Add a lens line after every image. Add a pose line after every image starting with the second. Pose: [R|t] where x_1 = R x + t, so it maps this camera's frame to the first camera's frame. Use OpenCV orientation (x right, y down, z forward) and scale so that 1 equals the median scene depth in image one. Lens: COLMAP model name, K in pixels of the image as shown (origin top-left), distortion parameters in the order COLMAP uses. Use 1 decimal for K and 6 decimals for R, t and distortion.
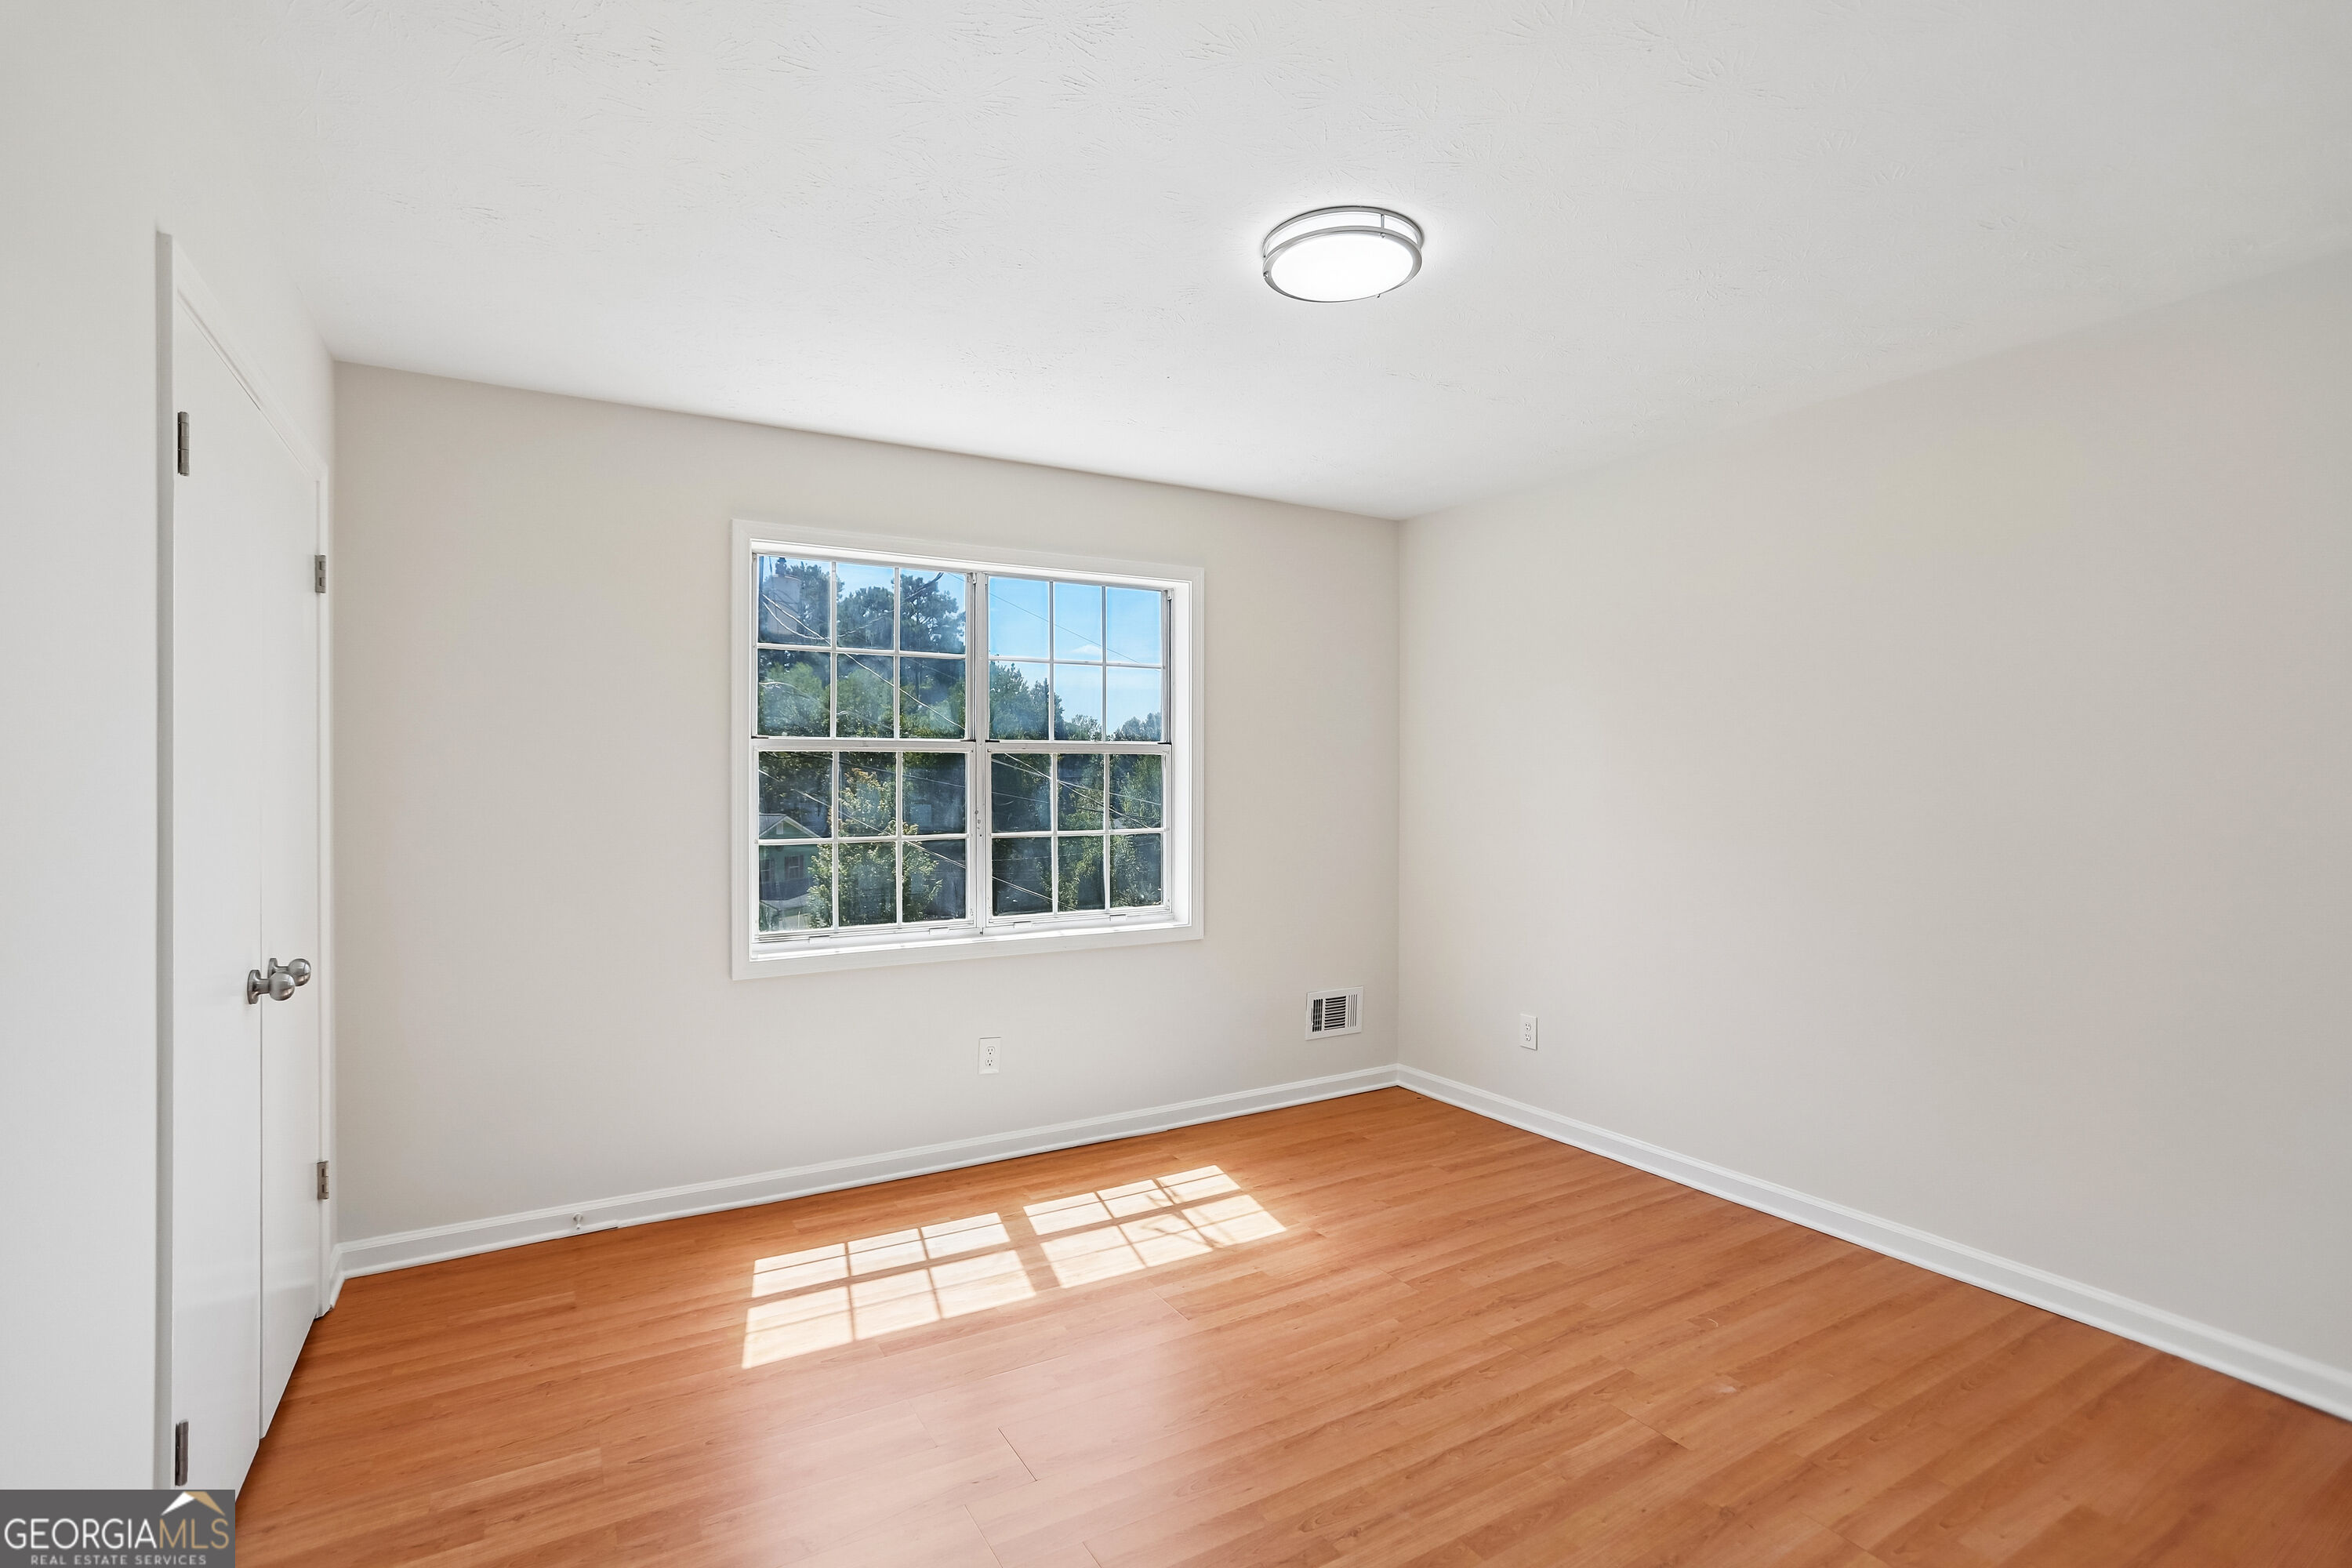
lens RADIAL K [[1099.9, 0, 1184.9], [0, 1099.9, 783.2], [0, 0, 1]] dist [-0.036368, 0.016033]
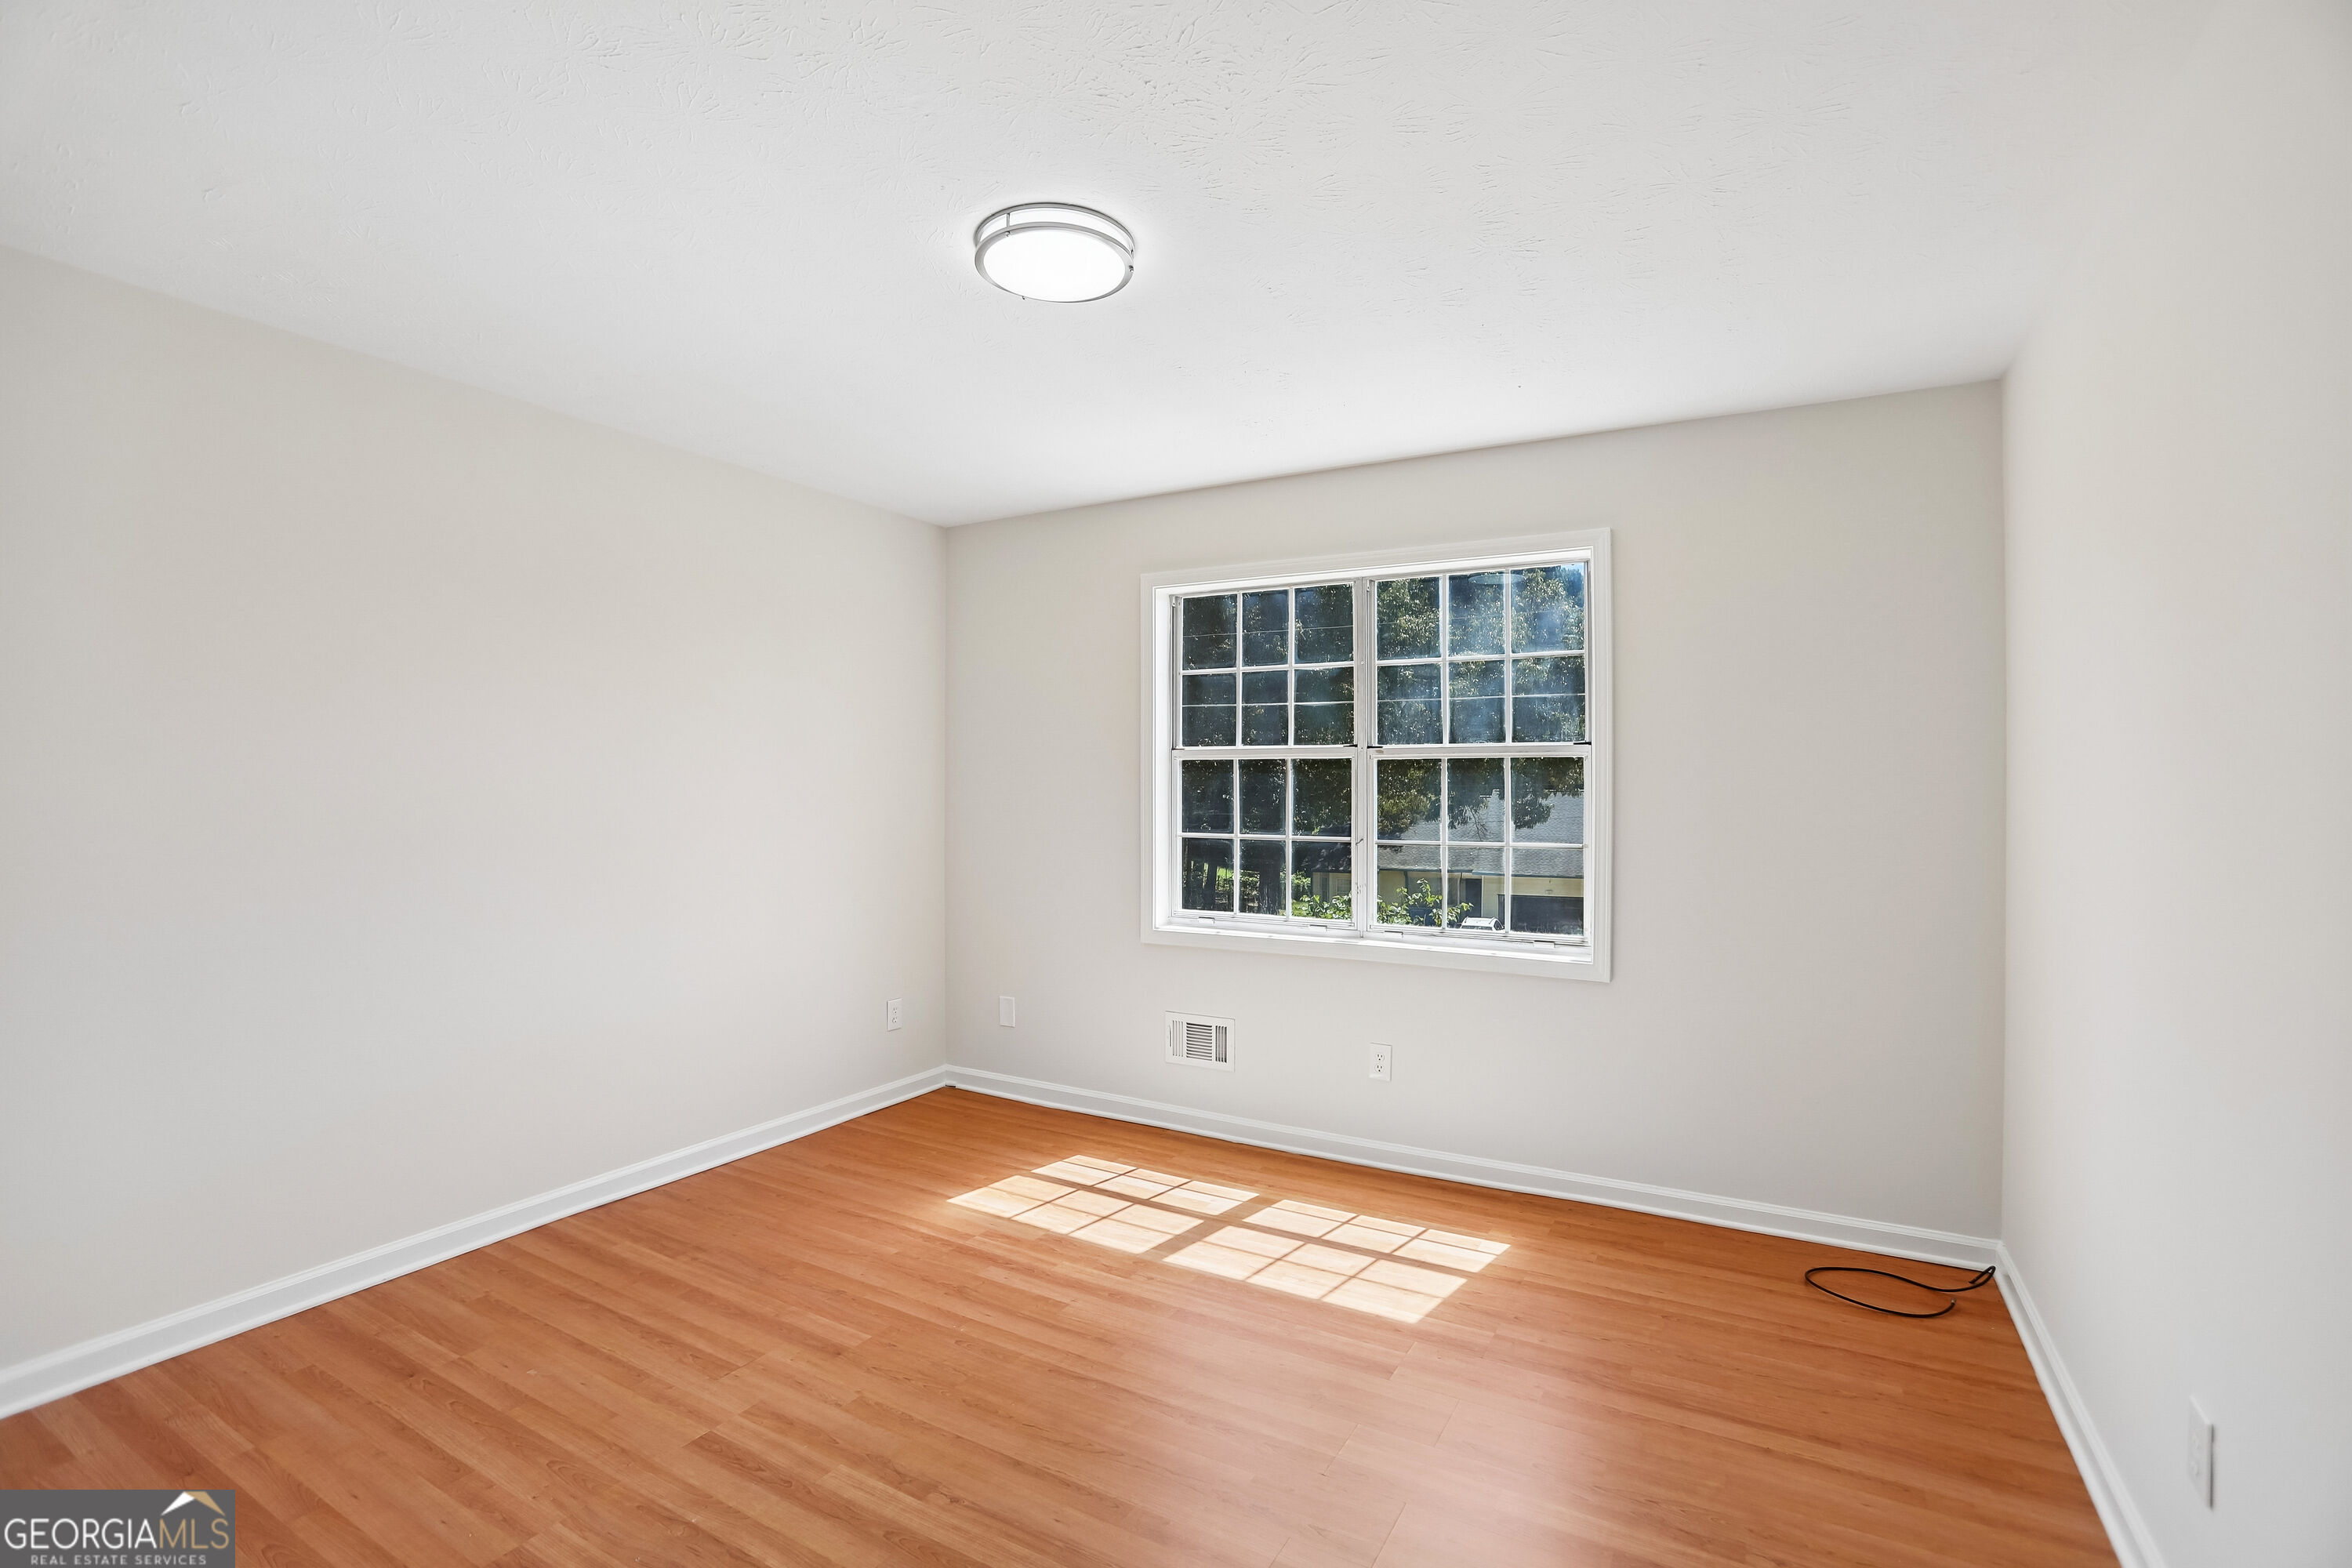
lens RADIAL K [[1099.9, 0, 1184.9], [0, 1099.9, 783.2], [0, 0, 1]] dist [-0.036368, 0.016033]
pose [[0.500076, 0.009355, -0.865931, 0.983984], [-0.014946, 0.999886, 0.002171, -0.007055], [0.865853, 0.011856, 0.500159, 0.567821]]
